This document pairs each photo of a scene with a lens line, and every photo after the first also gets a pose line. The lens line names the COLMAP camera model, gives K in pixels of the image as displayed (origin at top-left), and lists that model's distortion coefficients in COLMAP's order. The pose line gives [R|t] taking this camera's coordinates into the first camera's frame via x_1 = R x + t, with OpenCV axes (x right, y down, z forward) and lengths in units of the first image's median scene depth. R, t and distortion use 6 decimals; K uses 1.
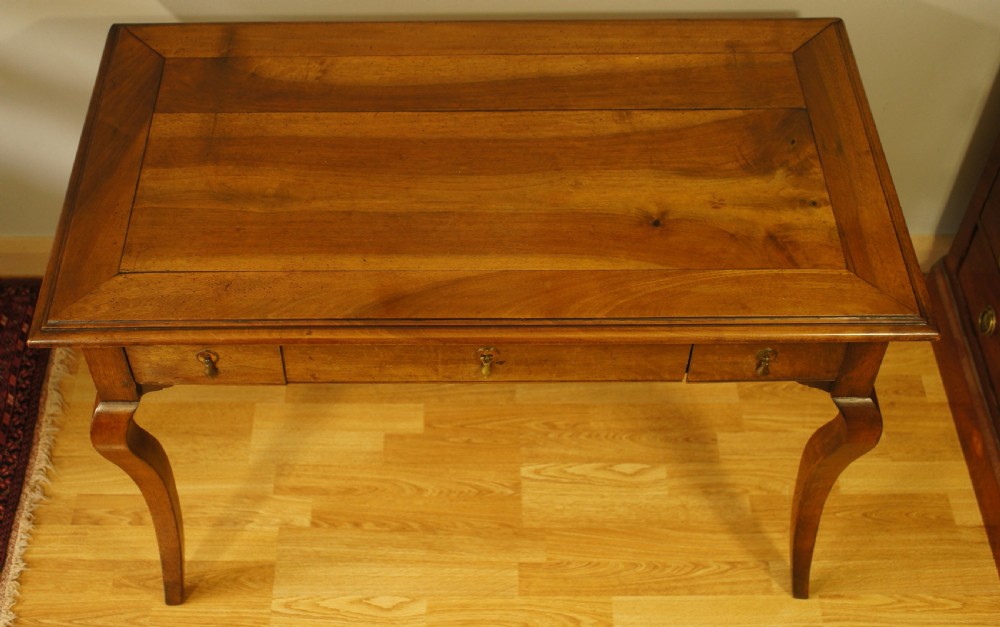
lens RADIAL K [[1371.7, 0, 480.3], [0, 1371.7, 290.9], [0, 0, 1]] dist [-0.075741, 0.000000]
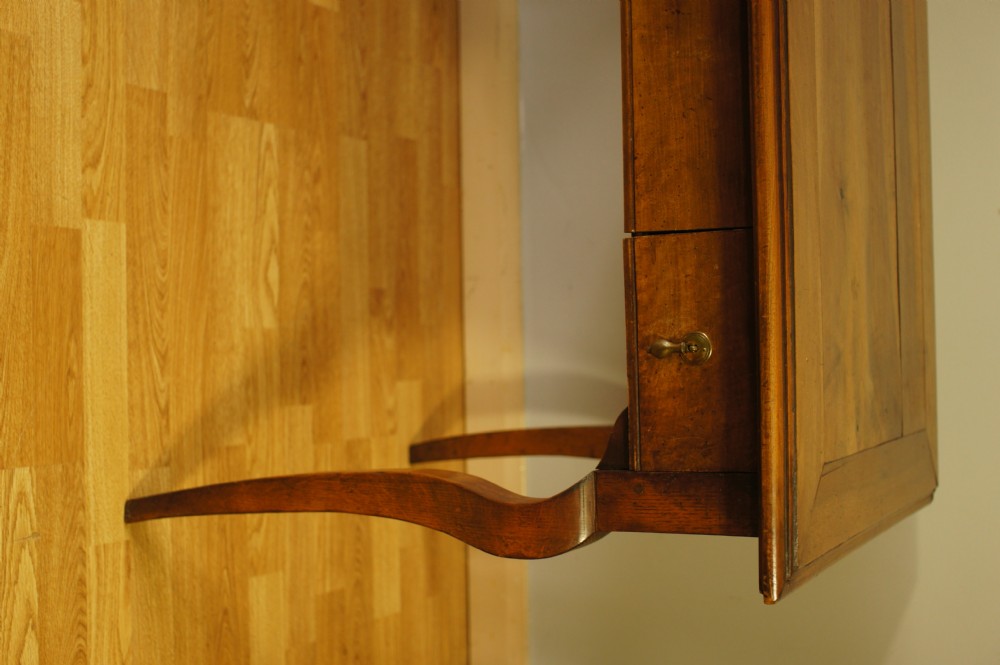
lens RADIAL K [[1303.9, 0, 495.6], [0, 1303.9, 336.2], [0, 0, 1]] dist [-0.093699, 0.000000]
pose [[0.018300, 0.999587, -0.022178, 0.167840], [-0.939148, 0.009575, -0.343378, 0.270911], [-0.343024, 0.027112, 0.938935, 0.353457]]
